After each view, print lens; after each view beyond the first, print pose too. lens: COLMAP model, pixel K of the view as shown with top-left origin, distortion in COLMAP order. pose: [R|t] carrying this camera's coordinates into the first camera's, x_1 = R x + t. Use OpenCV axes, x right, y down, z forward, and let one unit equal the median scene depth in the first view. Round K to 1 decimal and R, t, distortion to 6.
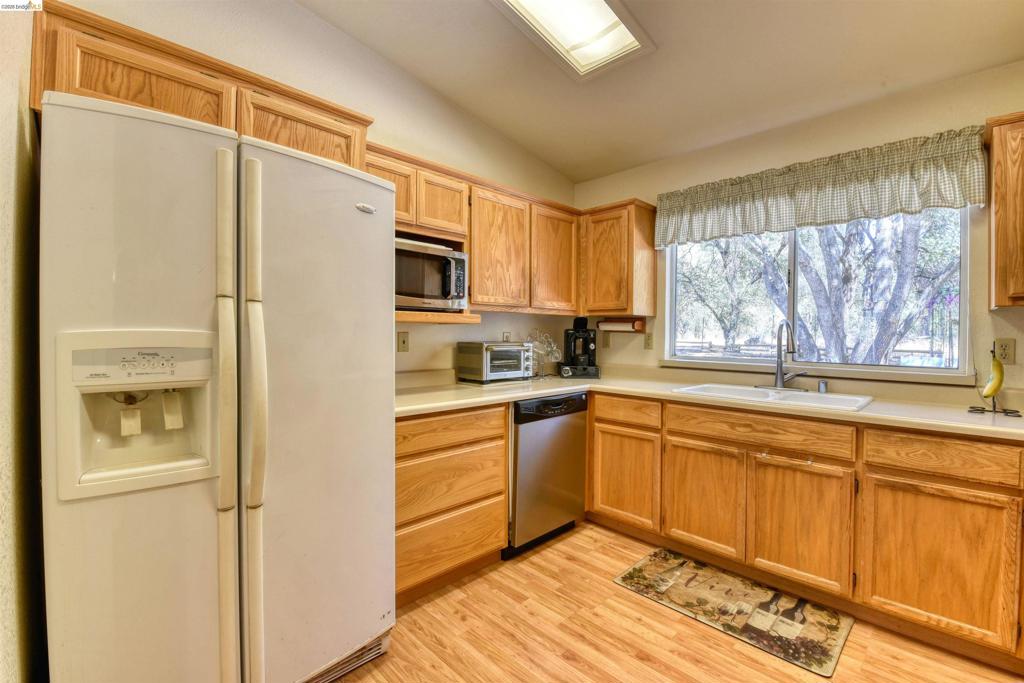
lens RADIAL K [[442.6, 0, 518.6], [0, 442.6, 336.4], [0, 0, 1]] dist [0.001391, -0.011114]
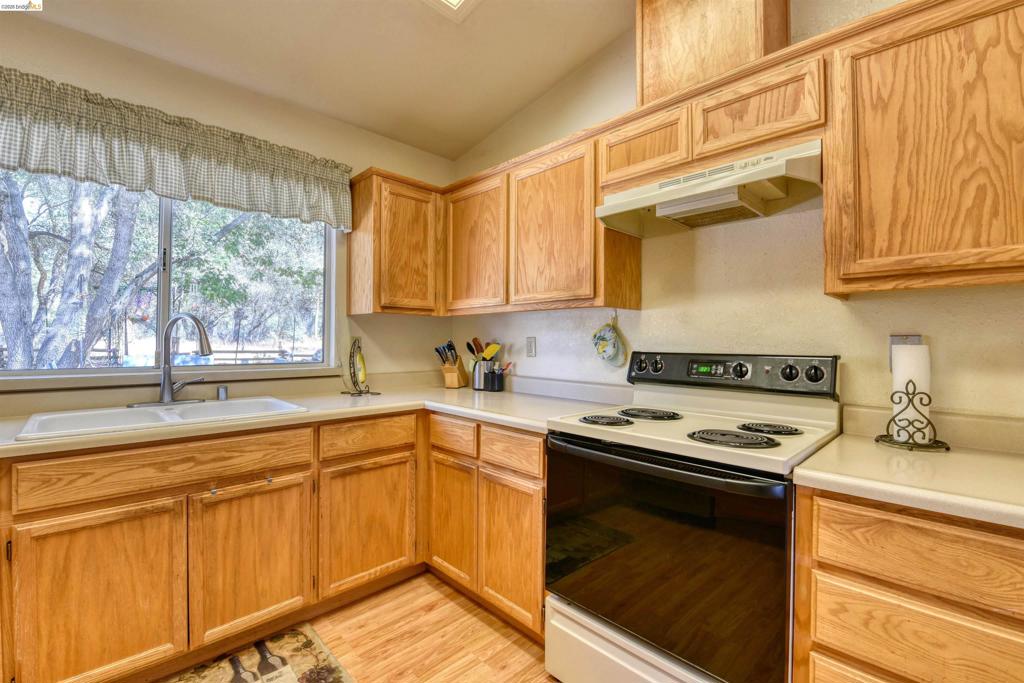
lens RADIAL K [[442.6, 0, 518.6], [0, 442.6, 336.4], [0, 0, 1]] dist [0.001391, -0.011114]
pose [[0.007214, -0.003971, 0.999966, -0.177885], [-0.001737, 0.999991, 0.003983, -0.001825], [-0.999972, -0.001765, 0.007207, 0.425915]]
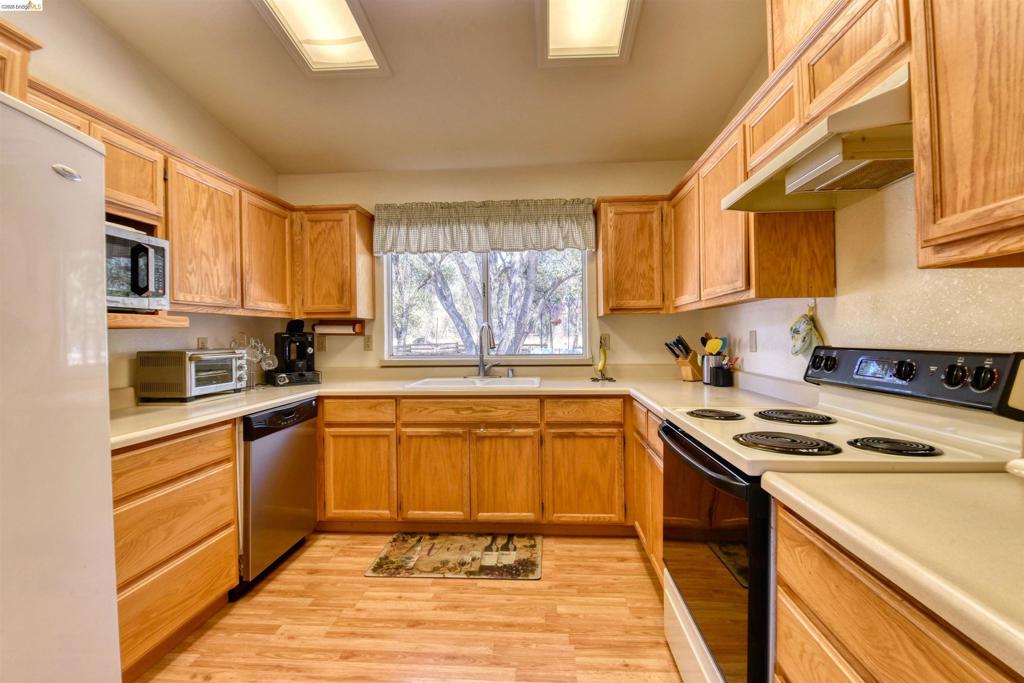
lens RADIAL K [[442.6, 0, 518.6], [0, 442.6, 336.4], [0, 0, 1]] dist [0.001391, -0.011114]
pose [[0.752833, -0.021630, 0.657856, -0.171583], [0.024714, 0.999684, 0.004587, -0.001407], [-0.657747, 0.012805, 0.753130, -0.020393]]
